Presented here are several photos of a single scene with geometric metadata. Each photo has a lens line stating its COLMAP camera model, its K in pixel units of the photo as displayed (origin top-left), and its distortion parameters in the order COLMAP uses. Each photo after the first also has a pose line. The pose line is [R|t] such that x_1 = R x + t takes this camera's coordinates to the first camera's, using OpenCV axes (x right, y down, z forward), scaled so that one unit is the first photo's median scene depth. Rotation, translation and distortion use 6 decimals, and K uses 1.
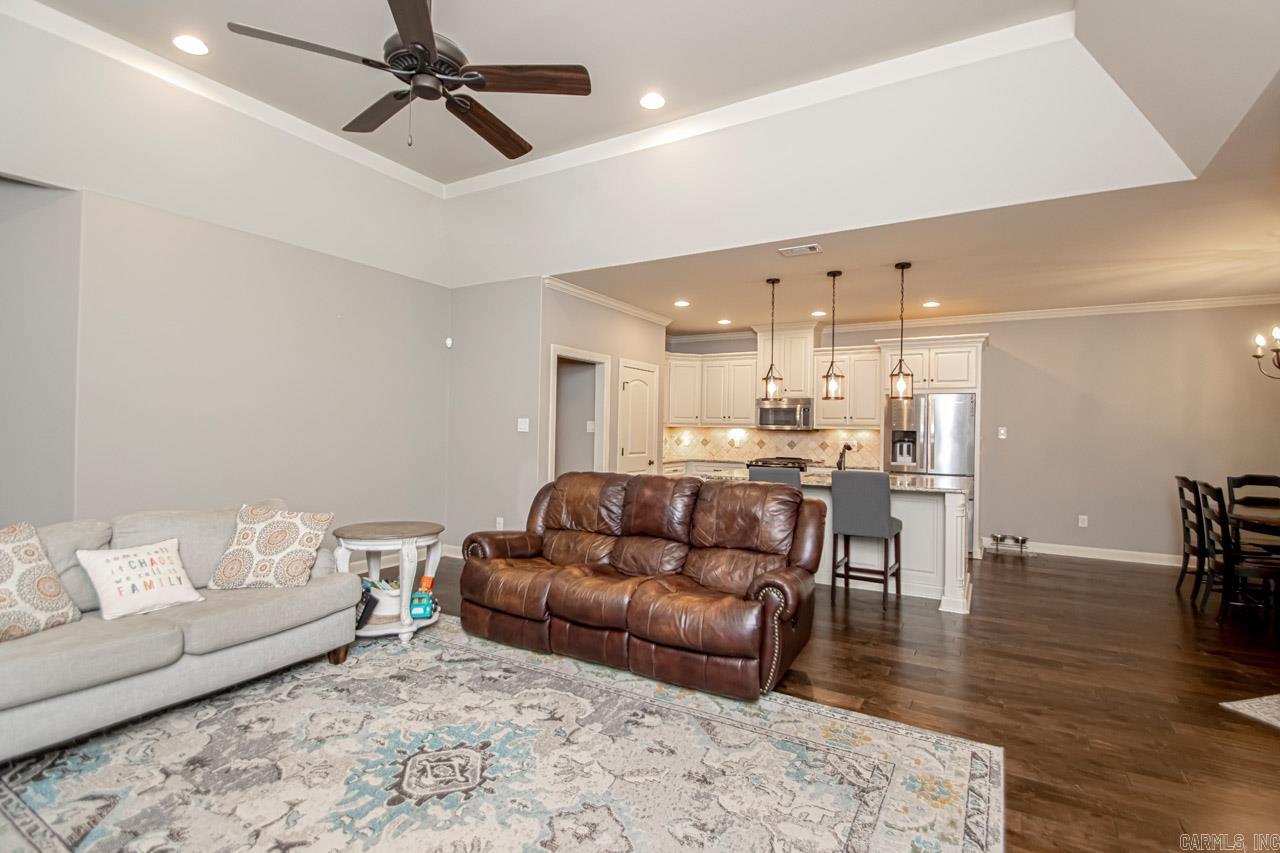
lens RADIAL K [[594.8, 0, 644.2], [0, 594.8, 428.9], [0, 0, 1]] dist [0.000981, -0.014118]
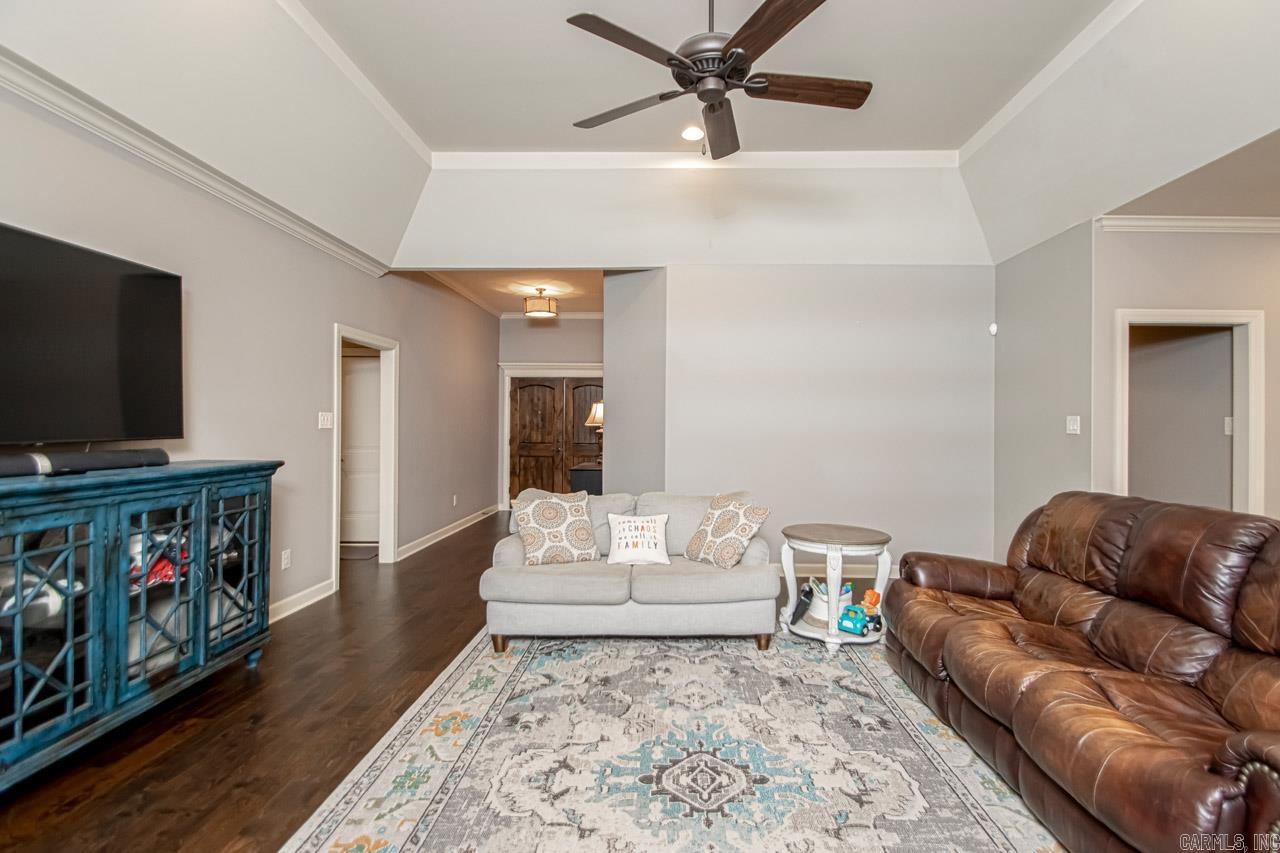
lens RADIAL K [[590.3, 0, 661.4], [0, 590.3, 425.5], [0, 0, 1]] dist [0.029393, -0.030214]
pose [[0.481049, -0.015209, -0.876562, 0.362455], [0.002820, 0.999871, -0.015801, 0.007005], [0.876689, 0.005129, 0.481029, 0.342807]]
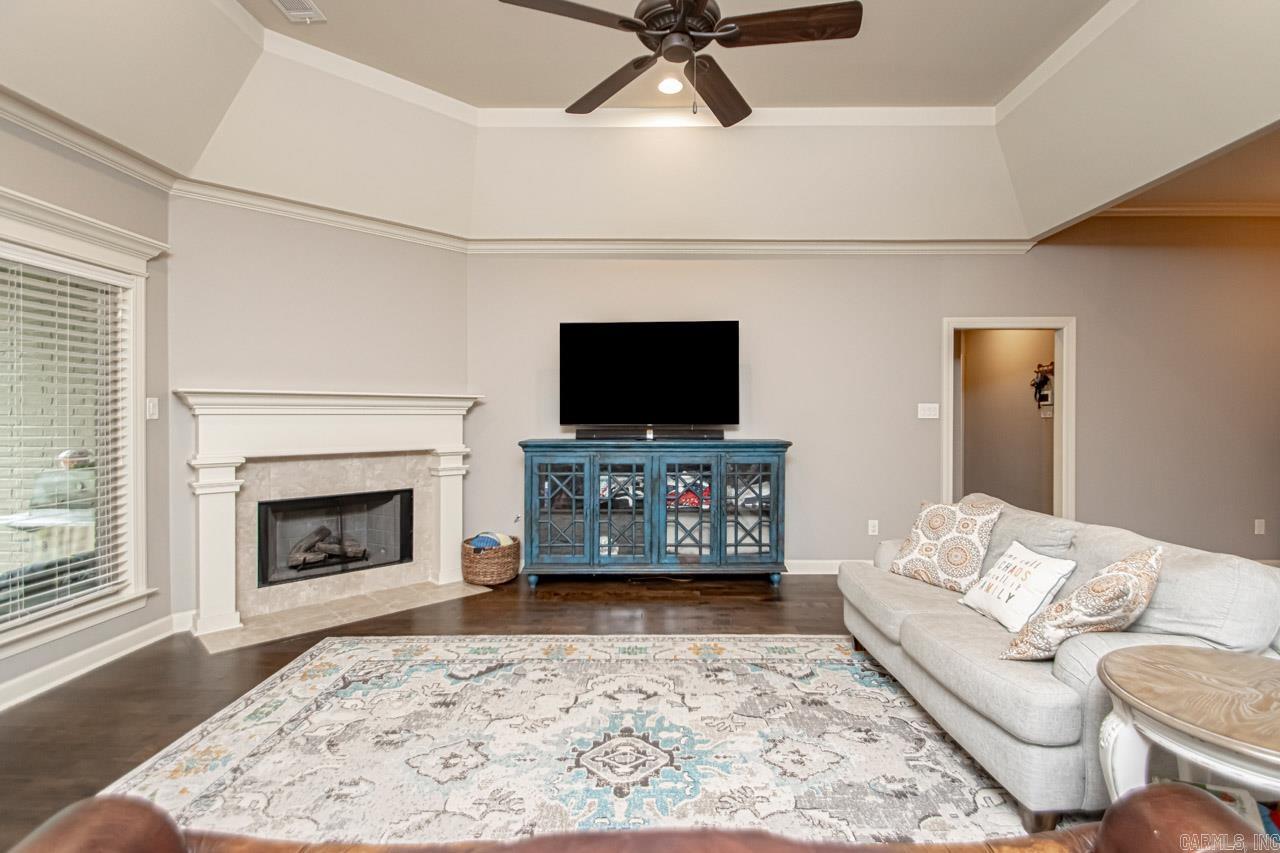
lens RADIAL K [[599.8, 0, 643.6], [0, 599.8, 420.1], [0, 0, 1]] dist [-0.003106, -0.000524]
pose [[-0.871936, -0.013306, -0.489439, 0.098739], [-0.015193, 0.999885, -0.000117, 0.004836], [0.489384, 0.007335, -0.872038, 1.389617]]
